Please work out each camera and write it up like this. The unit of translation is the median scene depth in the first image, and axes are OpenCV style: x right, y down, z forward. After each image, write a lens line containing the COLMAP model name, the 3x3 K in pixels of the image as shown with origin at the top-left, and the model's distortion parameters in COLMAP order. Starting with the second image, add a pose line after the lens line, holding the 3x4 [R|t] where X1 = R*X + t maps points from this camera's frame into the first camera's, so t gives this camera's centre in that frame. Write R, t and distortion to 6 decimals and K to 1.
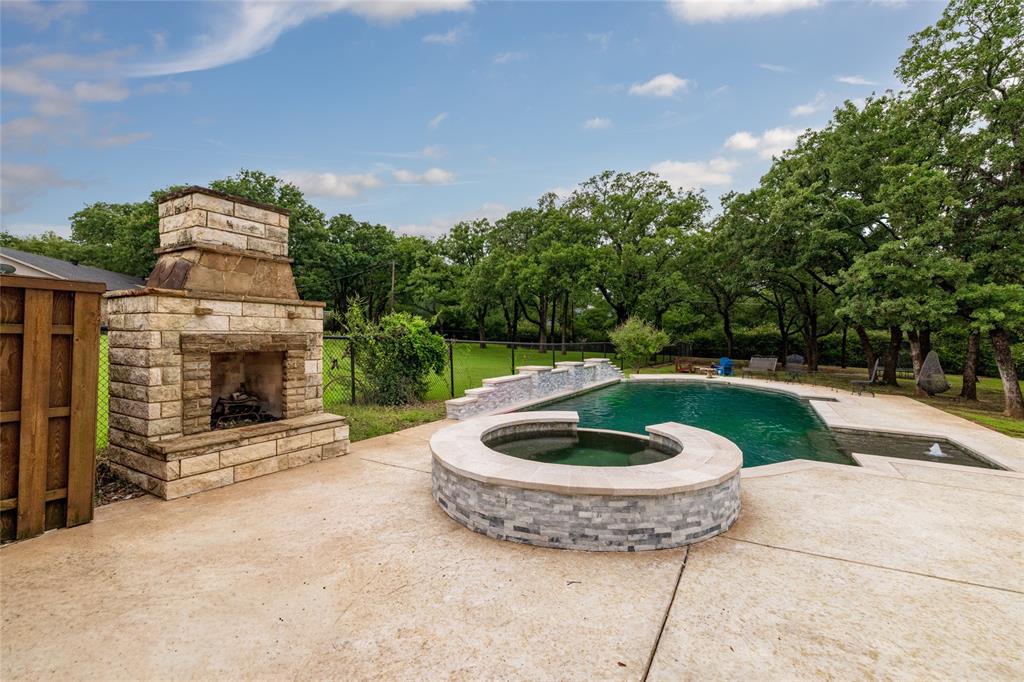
lens RADIAL K [[435.4, 0, 512.7], [0, 435.4, 339.1], [0, 0, 1]] dist [0.000140, 0.000015]
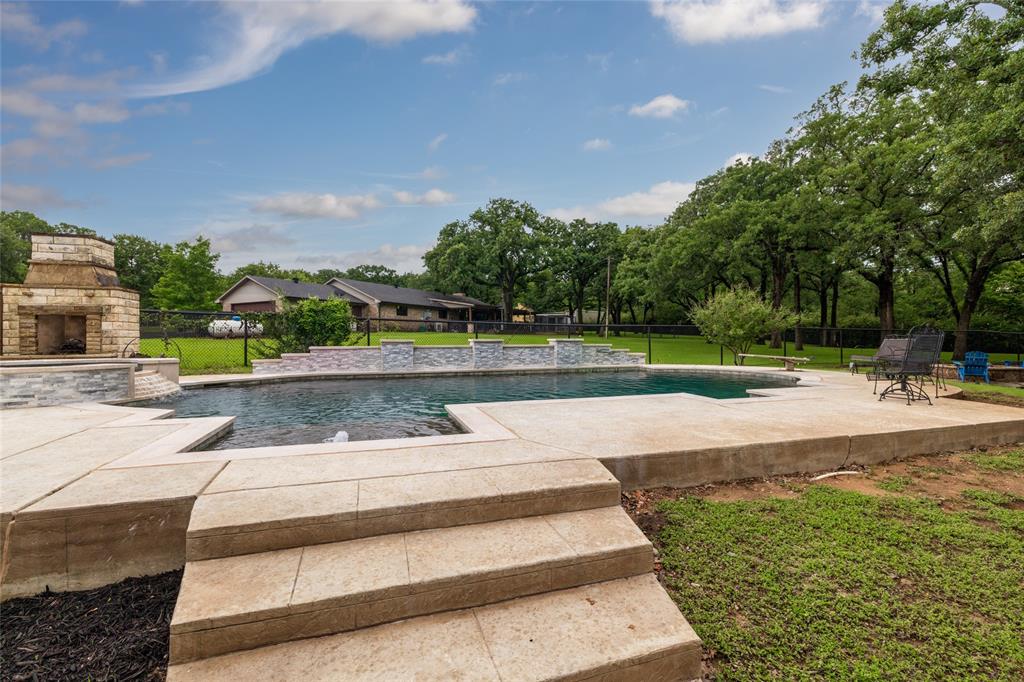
lens RADIAL K [[435.4, 0, 510.2], [0, 435.4, 338.1], [0, 0, 1]] dist [0.000140, 0.000015]
pose [[0.736645, -0.009764, -0.676209, 0.391290], [0.005073, 0.999947, -0.008911, 0.029026], [0.676261, 0.003134, 0.736656, 0.176360]]
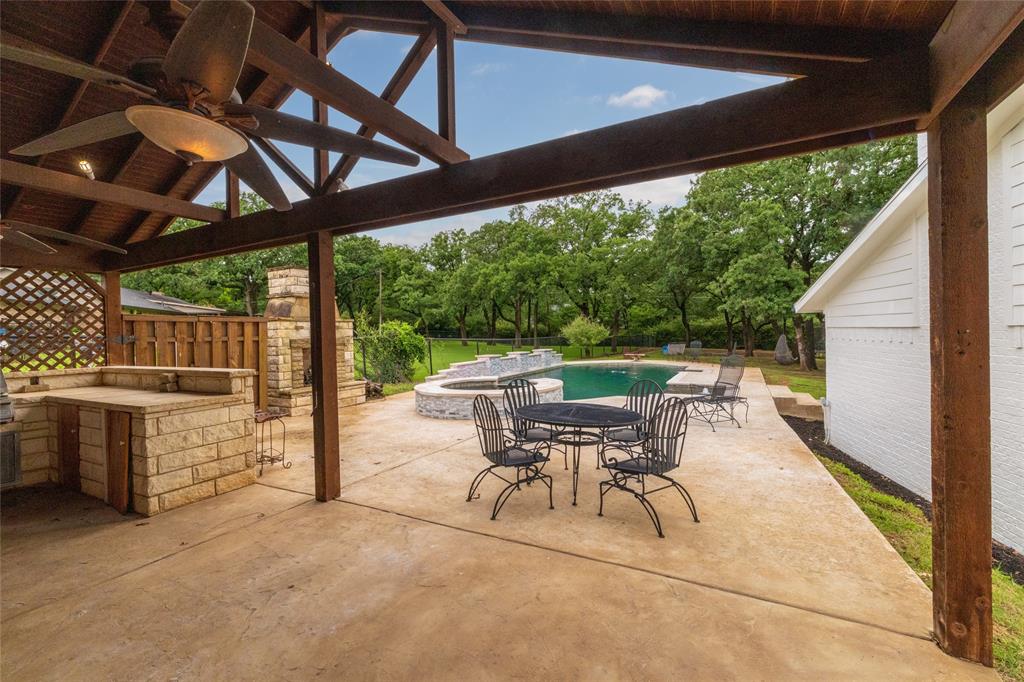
lens RADIAL K [[435.4, 0, 510.6], [0, 435.4, 339.2], [0, 0, 1]] dist [0.000140, 0.000015]
pose [[0.999114, -0.034752, 0.023719, 0.037615], [0.034621, 0.999383, 0.005913, 0.002167], [-0.023910, -0.005087, 0.999701, -0.179058]]
